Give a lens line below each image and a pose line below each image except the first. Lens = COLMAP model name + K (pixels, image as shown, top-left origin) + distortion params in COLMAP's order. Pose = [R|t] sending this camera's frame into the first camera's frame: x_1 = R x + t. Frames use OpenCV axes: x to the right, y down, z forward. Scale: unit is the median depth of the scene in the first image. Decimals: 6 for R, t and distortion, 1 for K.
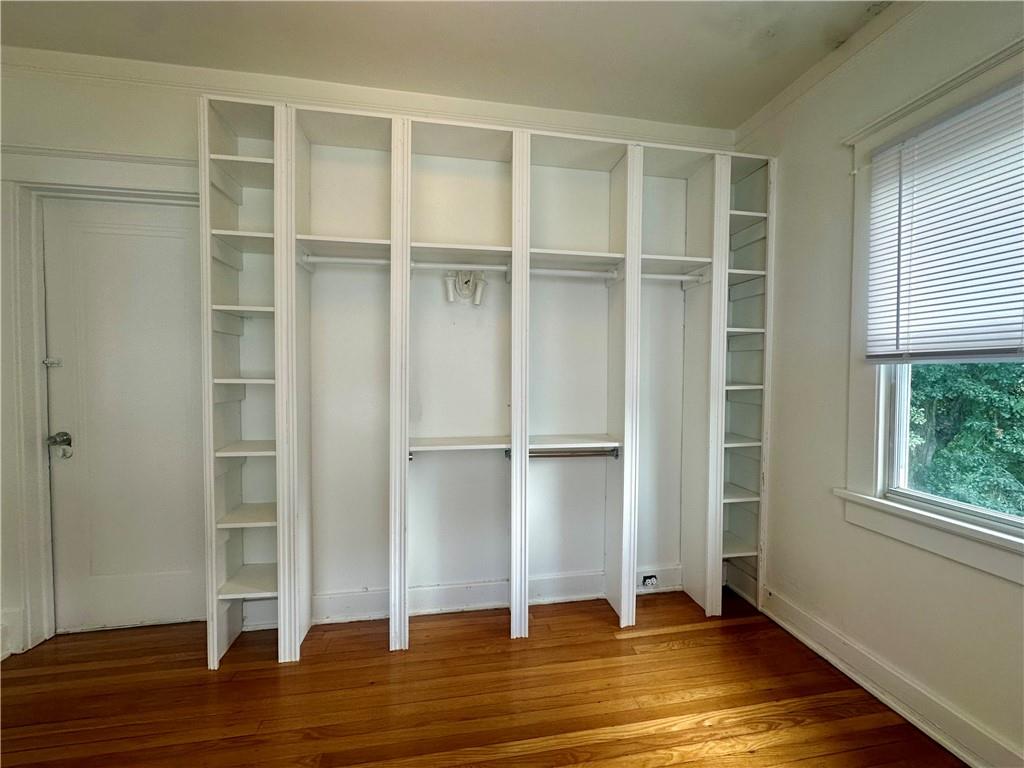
lens RADIAL K [[408.7, 0, 512.0], [0, 408.7, 384.0], [0, 0, 1]] dist [-0.004207, -0.000016]
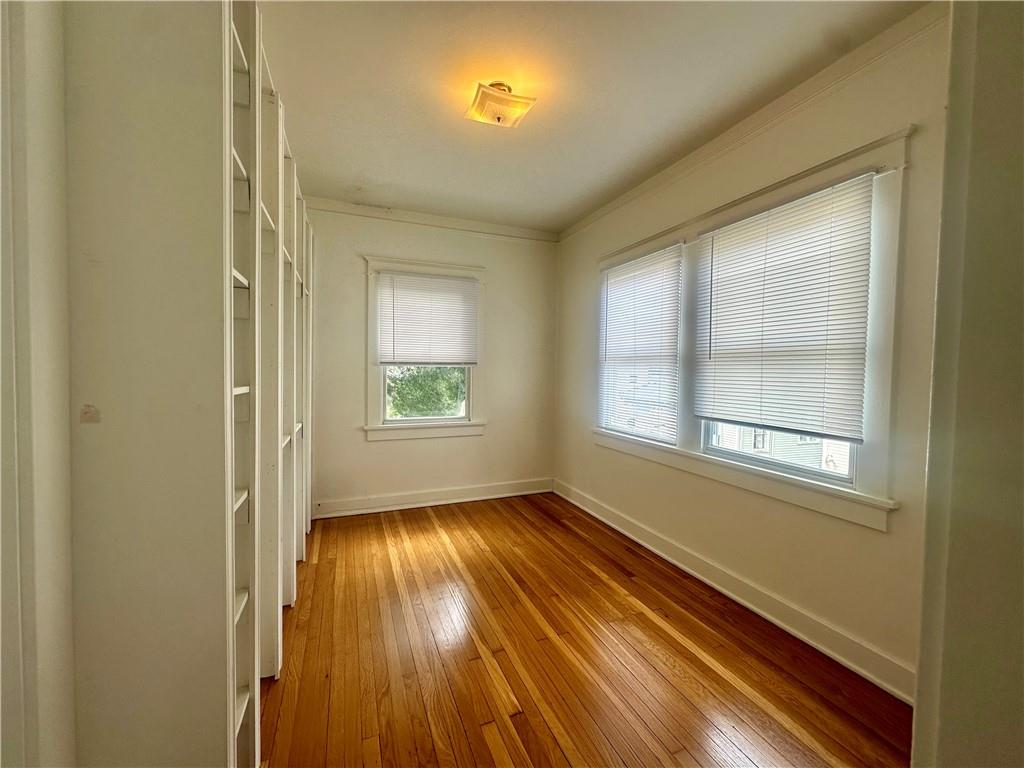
lens RADIAL K [[422.0, 0, 512.0], [0, 422.0, 384.0], [0, 0, 1]] dist [-0.000733, -0.000011]
pose [[-0.218941, -0.048493, 0.974532, -1.536505], [0.017130, 0.998419, 0.053530, -0.060867], [-0.975588, 0.028413, -0.217764, 0.799606]]
